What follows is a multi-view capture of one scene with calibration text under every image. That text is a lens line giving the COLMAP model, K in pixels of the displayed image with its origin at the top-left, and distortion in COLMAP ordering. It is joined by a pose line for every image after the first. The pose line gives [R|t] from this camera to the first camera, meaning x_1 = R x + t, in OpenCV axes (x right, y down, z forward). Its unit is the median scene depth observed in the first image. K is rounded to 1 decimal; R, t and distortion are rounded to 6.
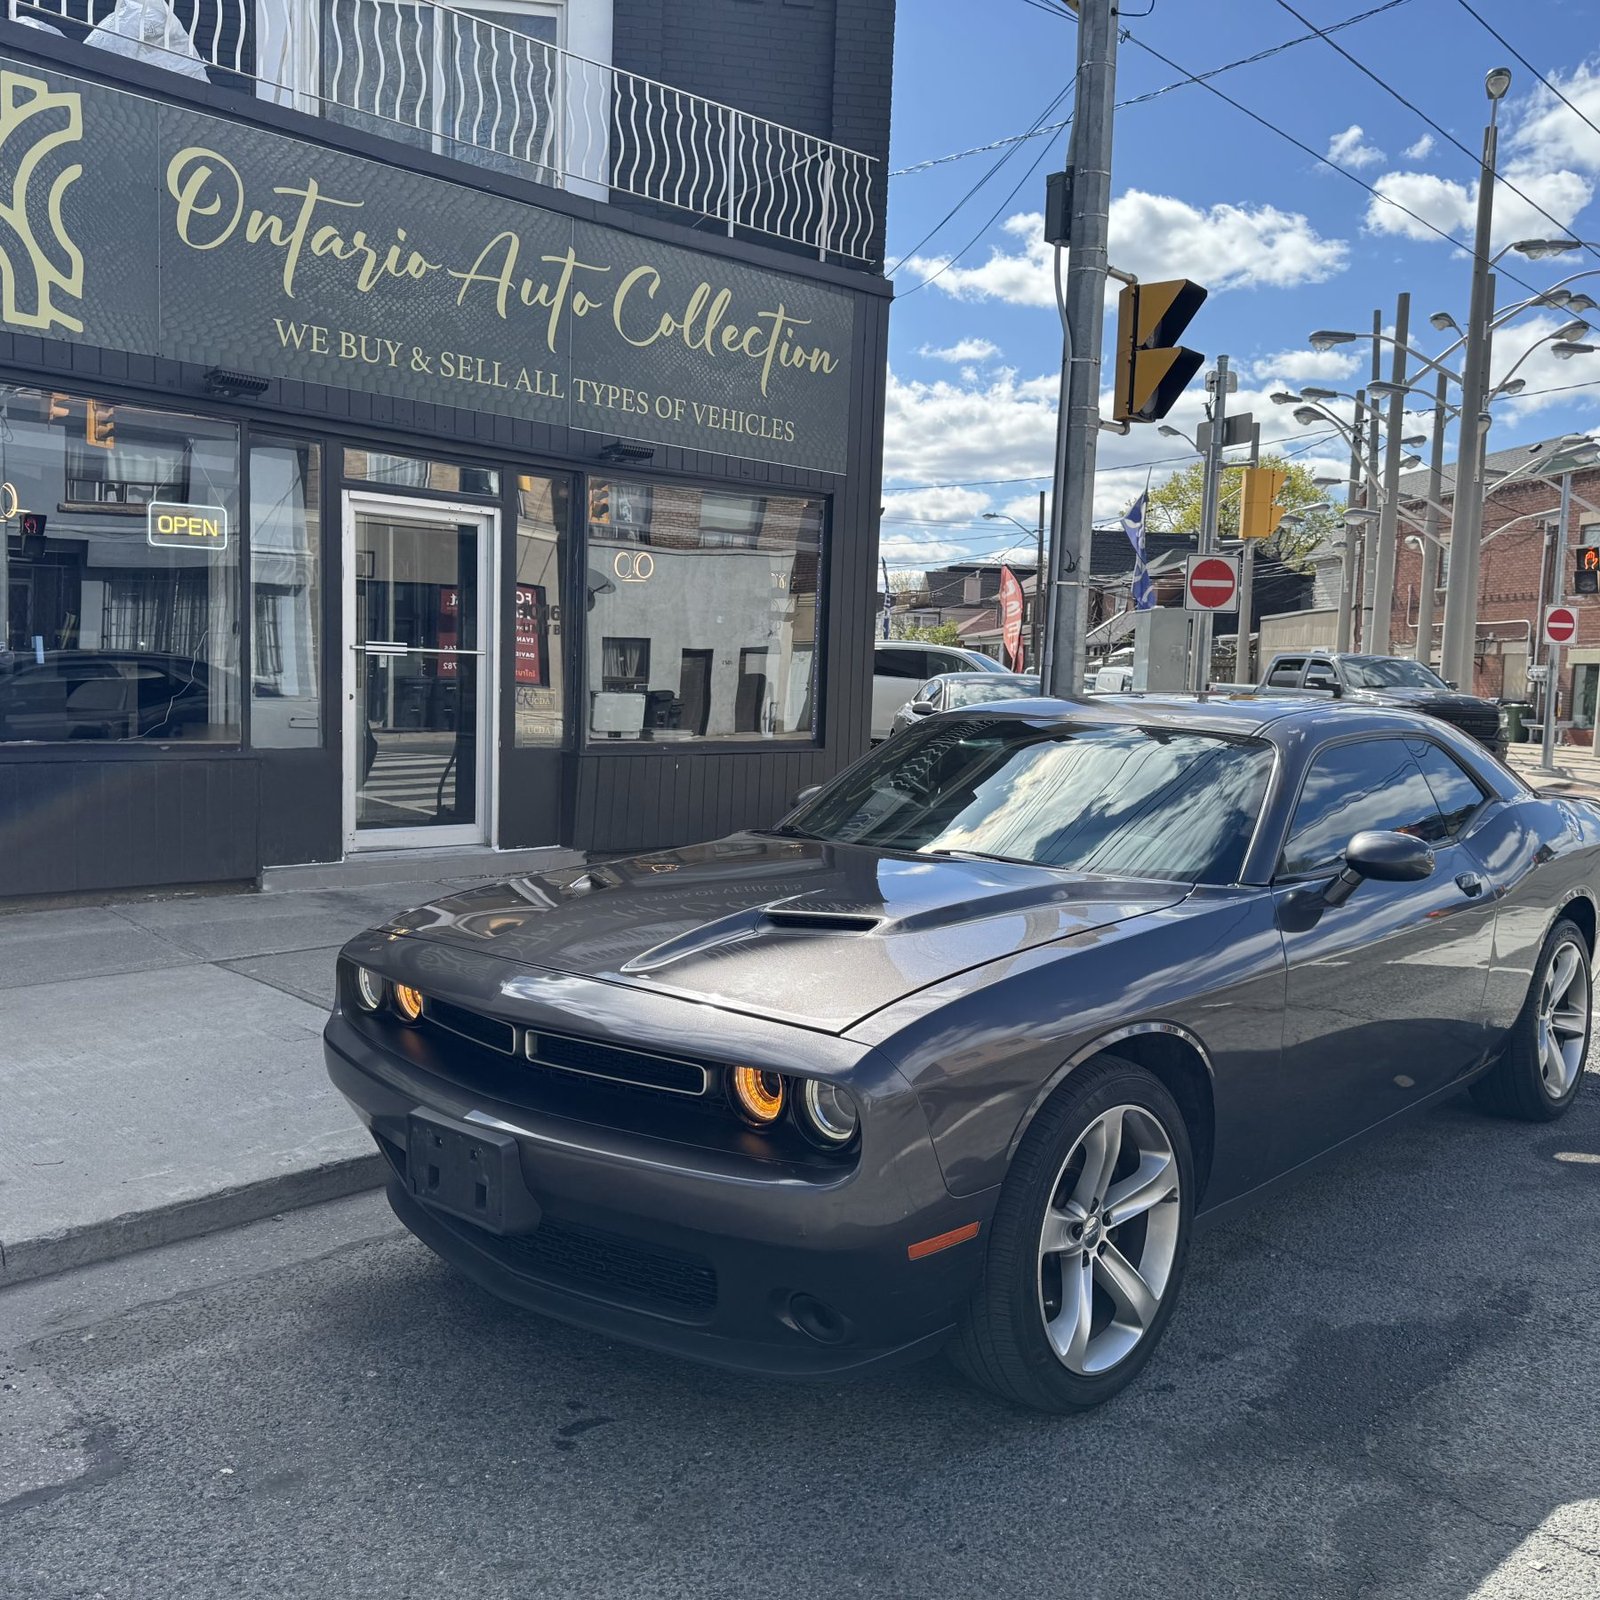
lens RADIAL K [[1551.2, 0, 822.1], [0, 1551.2, 798.1], [0, 0, 1]] dist [0.062295, -0.094311]
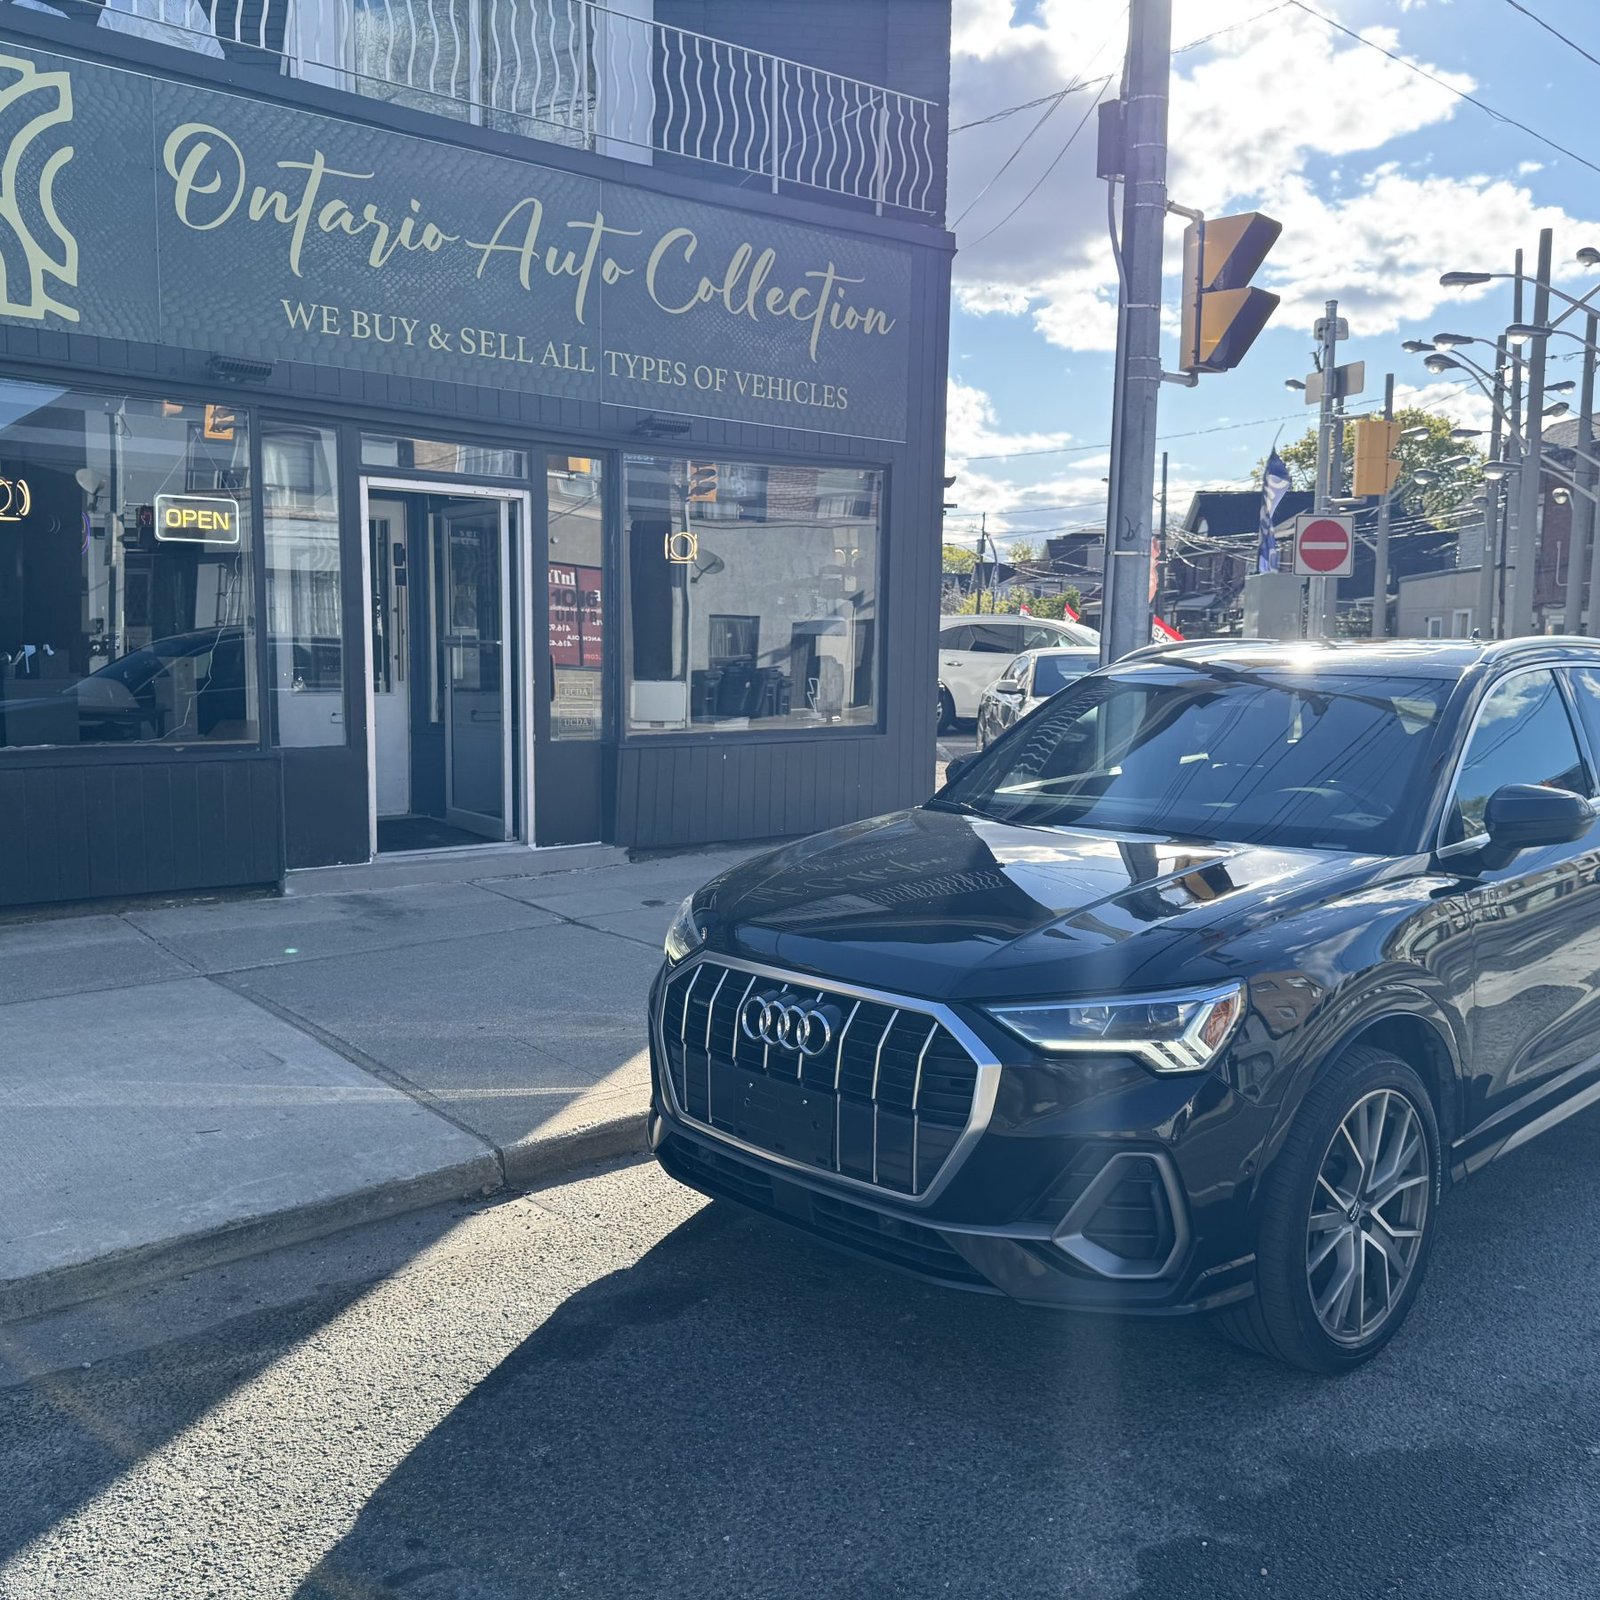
lens RADIAL K [[1565.9, 0, 784.2], [0, 1565.9, 807.2], [0, 0, 1]] dist [0.054864, -0.087287]
pose [[0.995044, -0.010910, -0.098832, 0.046927], [0.012922, 0.999722, 0.019738, -0.010176], [0.098589, -0.020917, 0.994908, 0.059663]]
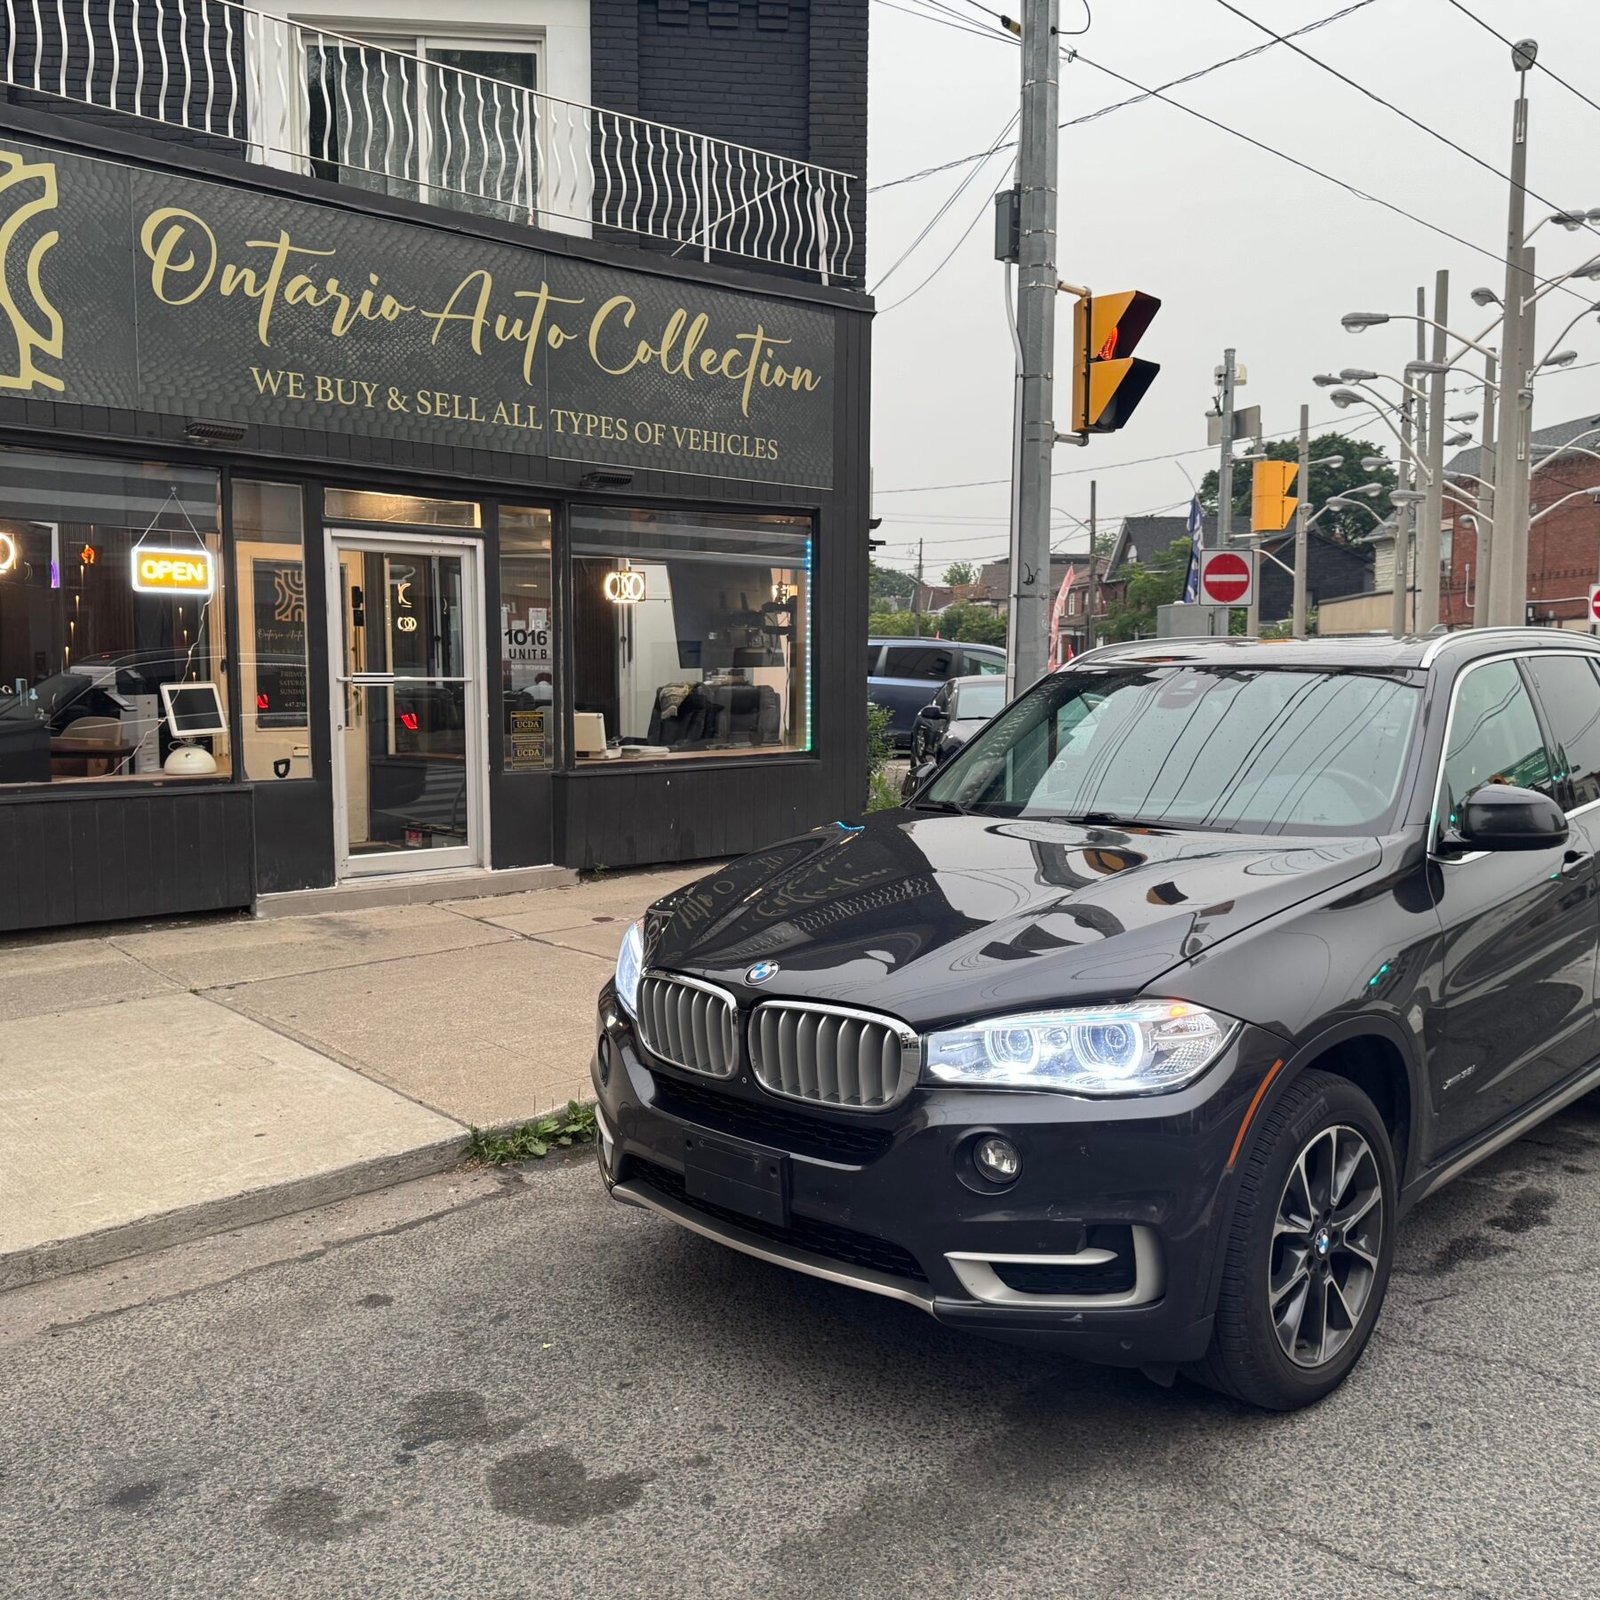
lens RADIAL K [[1550.6, 0, 800.4], [0, 1550.6, 797.7], [0, 0, 1]] dist [0.066918, -0.108678]
pose [[0.998279, -0.027584, -0.051756, 0.057818], [0.027591, 0.999619, -0.000584, -0.009908], [0.051752, -0.000845, 0.998660, -0.017620]]
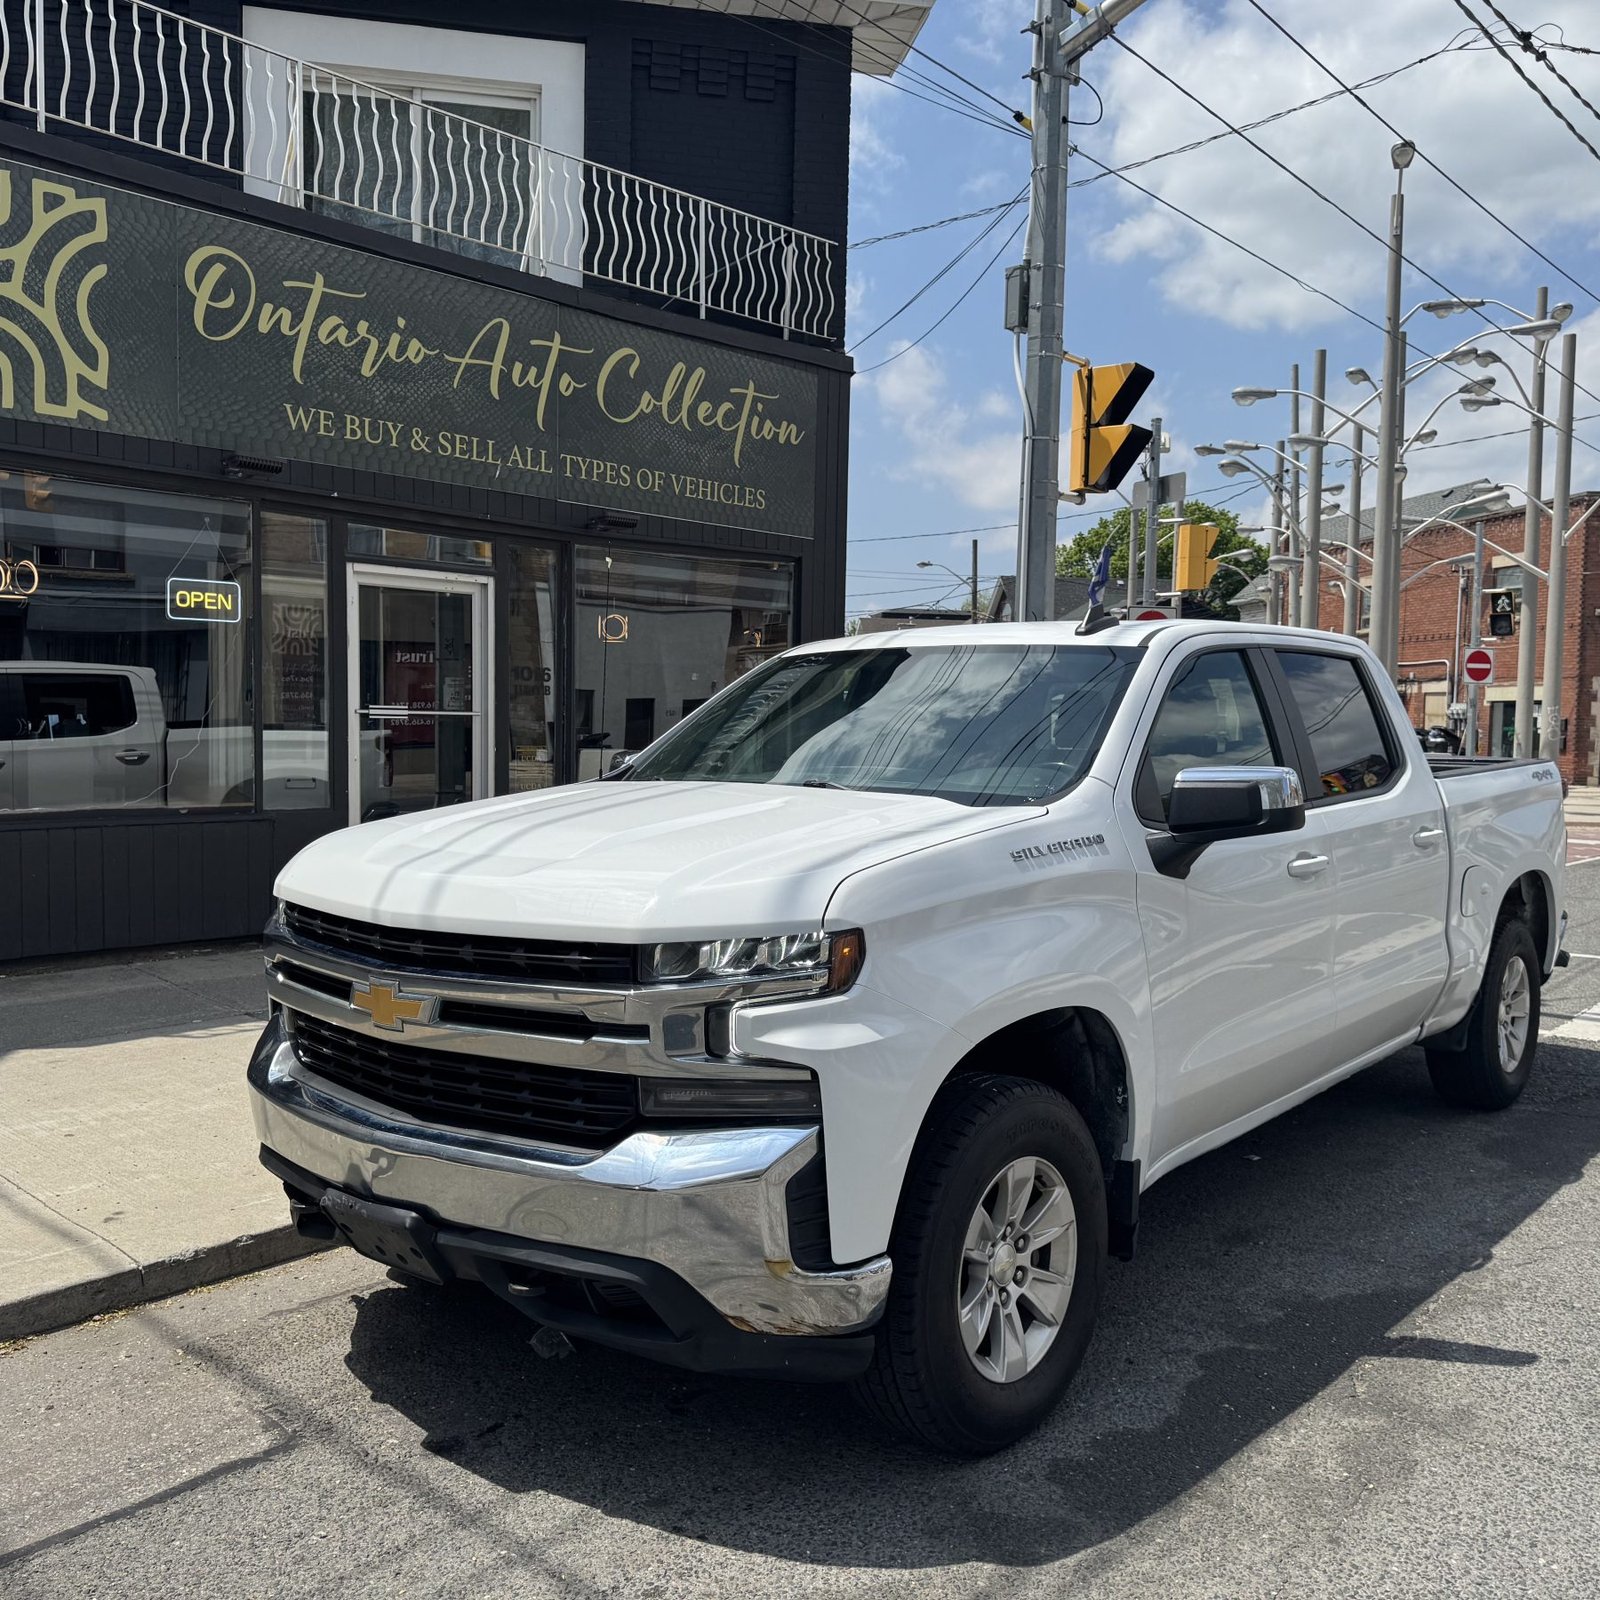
lens RADIAL K [[1536.1, 0, 832.3], [0, 1536.1, 799.6], [0, 0, 1]] dist [0.092643, -0.156728]
pose [[0.998790, -0.018736, 0.045474, -0.031454], [0.020026, 0.999405, -0.028067, -0.001930], [-0.044922, 0.028943, 0.998571, -0.056654]]
